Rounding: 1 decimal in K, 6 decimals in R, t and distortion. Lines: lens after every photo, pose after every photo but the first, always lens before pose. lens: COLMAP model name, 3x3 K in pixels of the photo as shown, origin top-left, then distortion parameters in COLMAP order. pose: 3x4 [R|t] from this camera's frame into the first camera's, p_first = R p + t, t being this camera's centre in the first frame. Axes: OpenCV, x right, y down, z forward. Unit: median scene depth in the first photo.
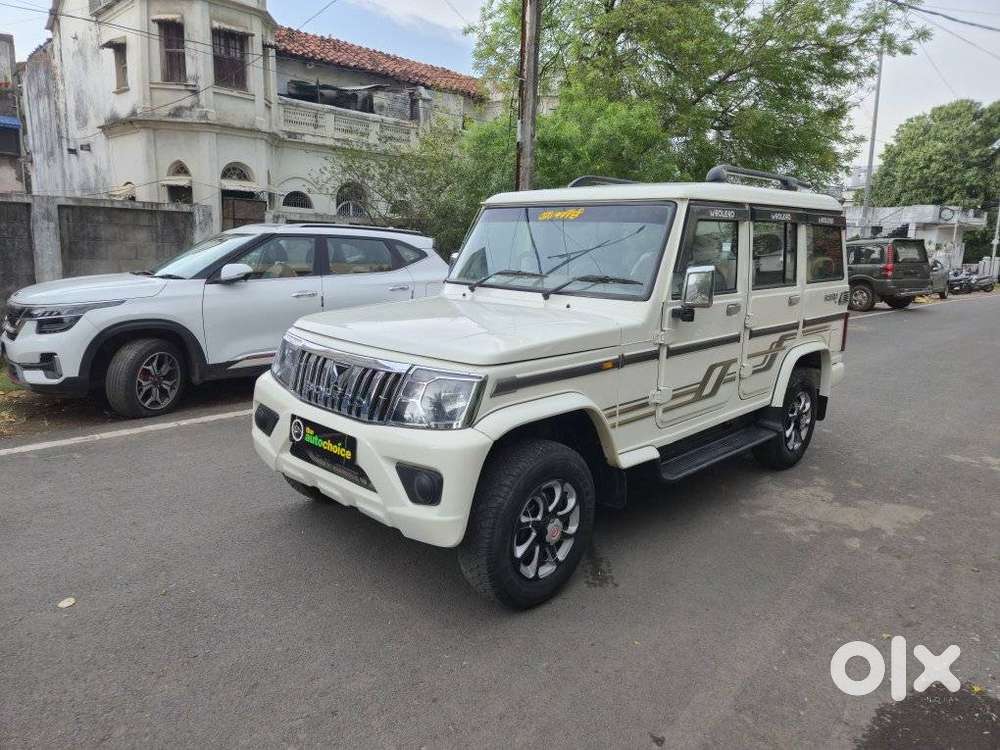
lens RADIAL K [[670.7, 0, 490.5], [0, 670.7, 371.8], [0, 0, 1]] dist [0.068727, -0.053311]
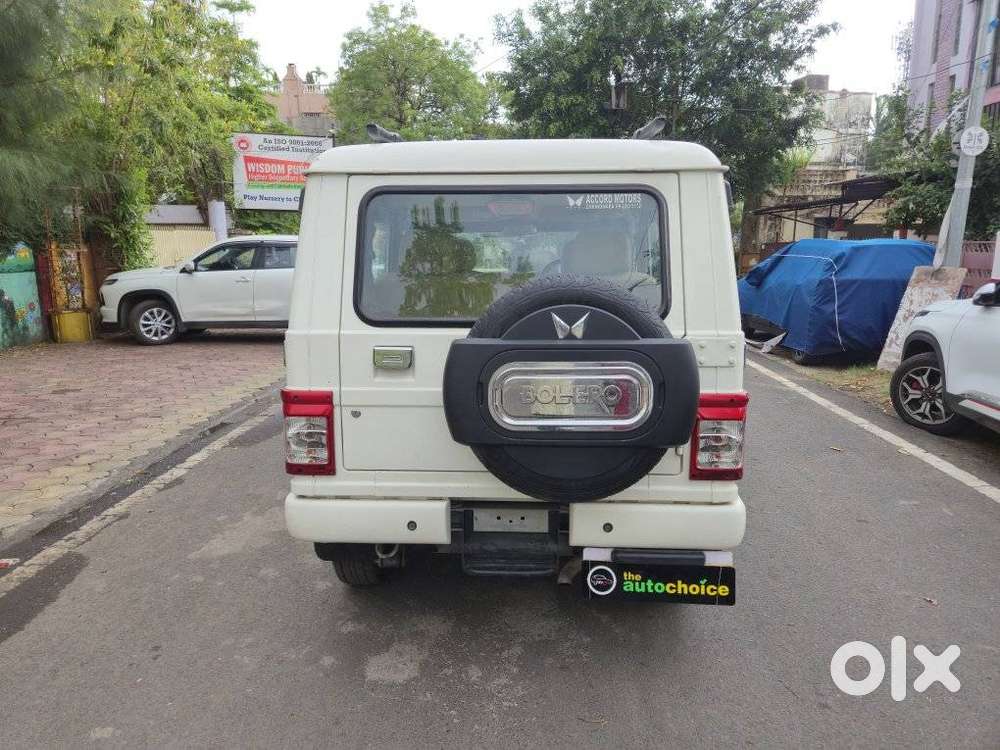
lens RADIAL K [[670.7, 0, 491.6], [0, 670.7, 371.3], [0, 0, 1]] dist [0.068727, -0.053311]
pose [[-0.739887, 0.100056, -0.665249, 0.949902], [-0.144080, 0.942363, 0.301981, -0.337917], [0.657121, 0.319281, -0.682826, 1.835195]]
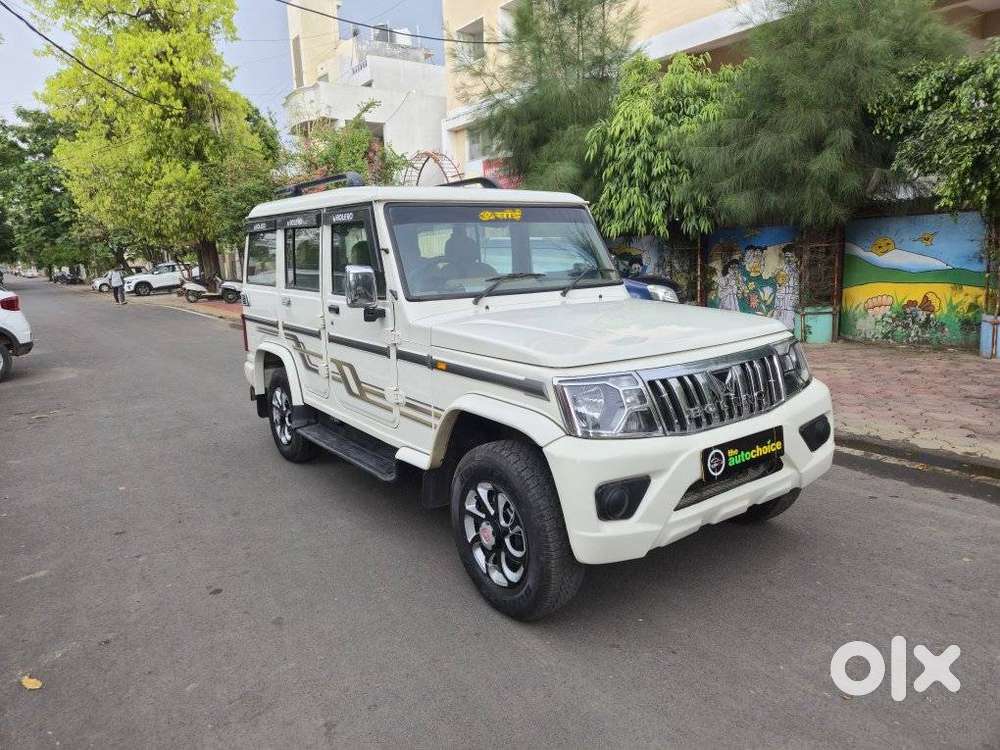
lens RADIAL K [[670.7, 0, 499.6], [0, 670.7, 375.0], [0, 0, 1]] dist [0.068727, -0.053311]
pose [[0.149224, -0.210100, 0.966225, -0.874796], [0.228538, 0.958036, 0.173024, -0.176788], [-0.962030, 0.195000, 0.190978, 0.843458]]
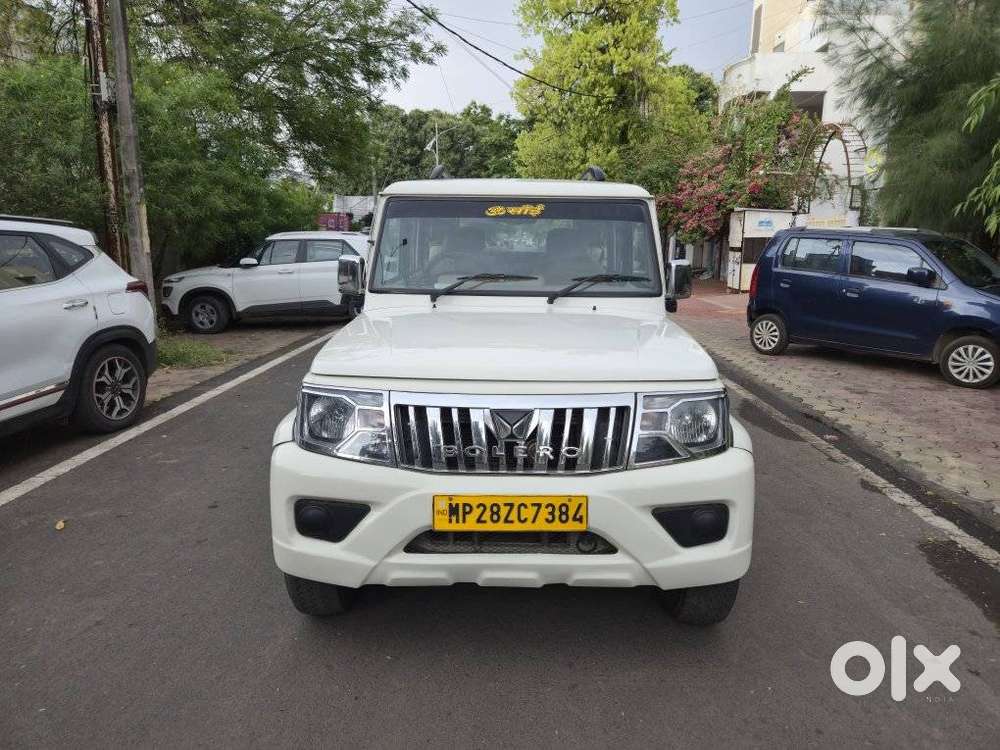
lens RADIAL K [[670.7, 0, 507.9], [0, 670.7, 377.1], [0, 0, 1]] dist [0.068727, -0.053311]
pose [[0.712970, -0.162006, 0.682223, -0.558453], [0.141057, 0.986191, 0.086774, -0.088103], [-0.686860, 0.034365, 0.725977, 0.338380]]
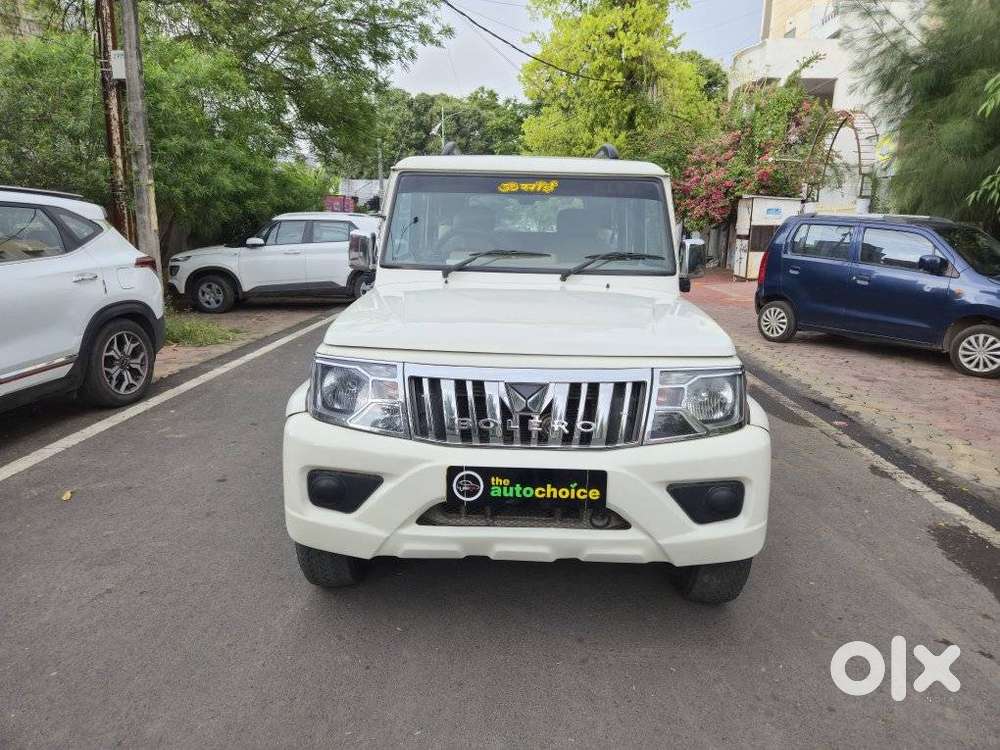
lens RADIAL K [[670.7, 0, 505.0], [0, 670.7, 371.9], [0, 0, 1]] dist [0.068727, -0.053311]
pose [[0.720476, -0.159517, 0.674884, -0.565217], [0.127160, 0.987073, 0.097556, -0.077301], [-0.681722, 0.015531, 0.731446, 0.349761]]
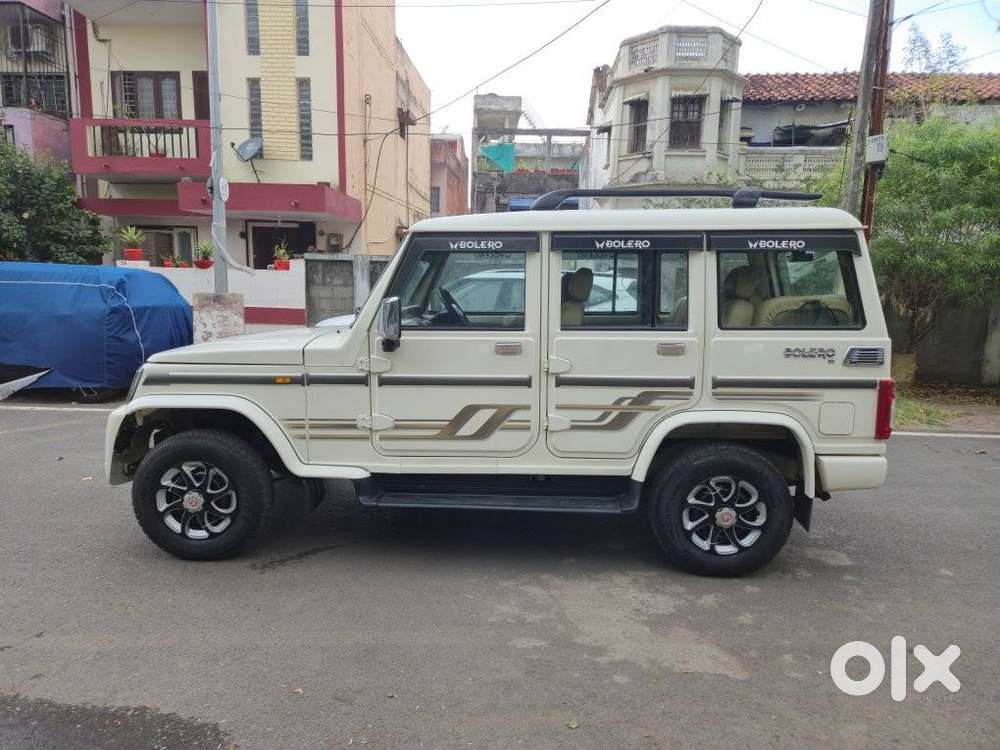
lens RADIAL K [[670.7, 0, 491.0], [0, 670.7, 381.5], [0, 0, 1]] dist [0.068727, -0.053311]
pose [[0.677127, 0.095945, -0.729585, 0.975043], [-0.139435, 0.990231, 0.000811, -0.044944], [0.722535, 0.101181, 0.683890, 0.363447]]
